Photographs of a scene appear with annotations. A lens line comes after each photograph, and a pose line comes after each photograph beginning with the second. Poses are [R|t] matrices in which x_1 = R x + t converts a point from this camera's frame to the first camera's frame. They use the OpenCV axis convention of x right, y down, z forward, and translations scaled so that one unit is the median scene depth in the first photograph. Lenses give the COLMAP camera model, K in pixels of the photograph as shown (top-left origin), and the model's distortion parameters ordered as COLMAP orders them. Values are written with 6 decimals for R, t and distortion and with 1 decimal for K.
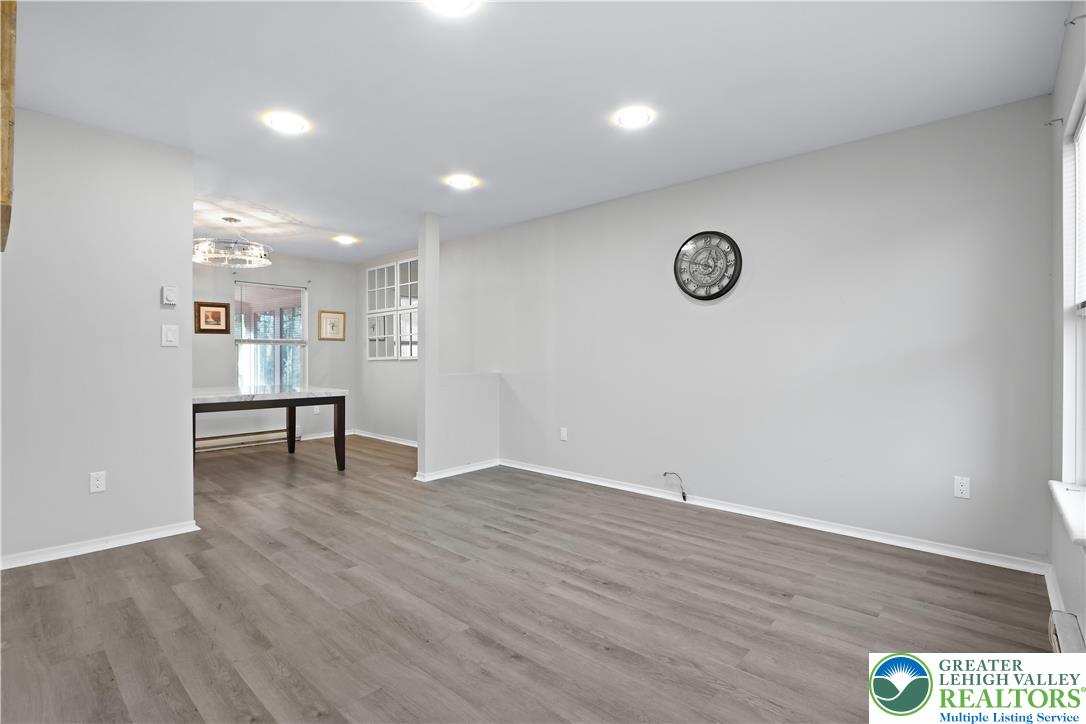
lens RADIAL K [[503.7, 0, 540.3], [0, 503.7, 359.5], [0, 0, 1]] dist [-0.003997, -0.000563]
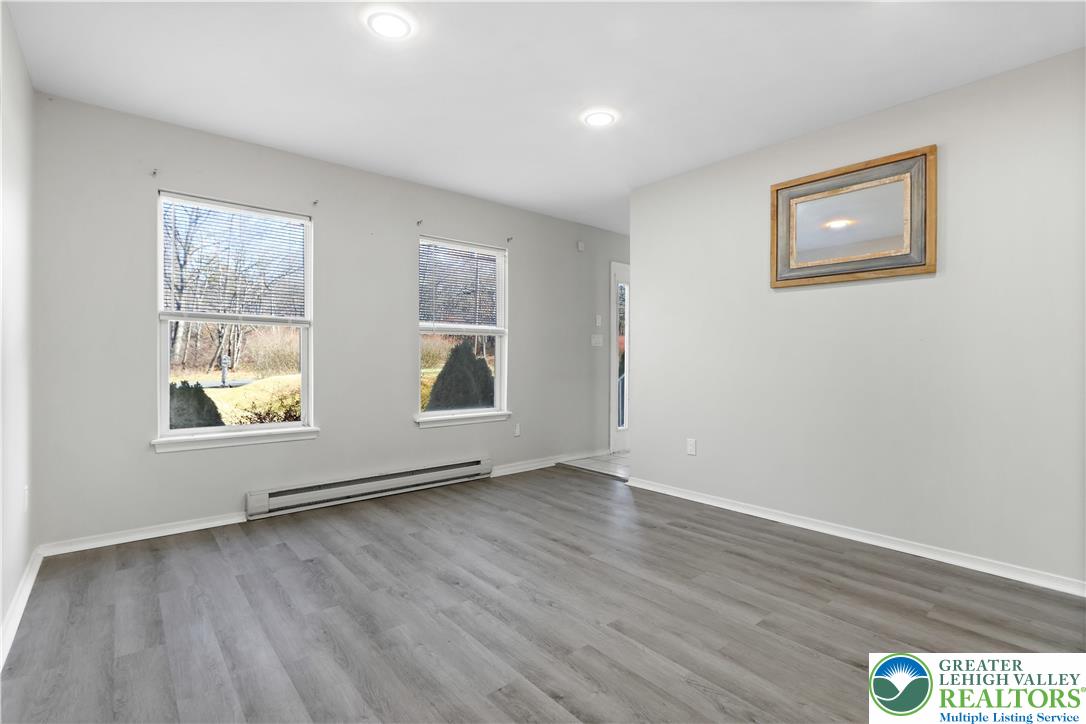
lens RADIAL K [[503.7, 0, 540.3], [0, 503.7, 359.5], [0, 0, 1]] dist [-0.003997, -0.000563]
pose [[-0.991728, -0.003594, 0.128309, -0.148605], [-0.002658, 0.999969, 0.007468, 0.011511], [-0.128332, 0.007066, -0.991706, 1.912035]]
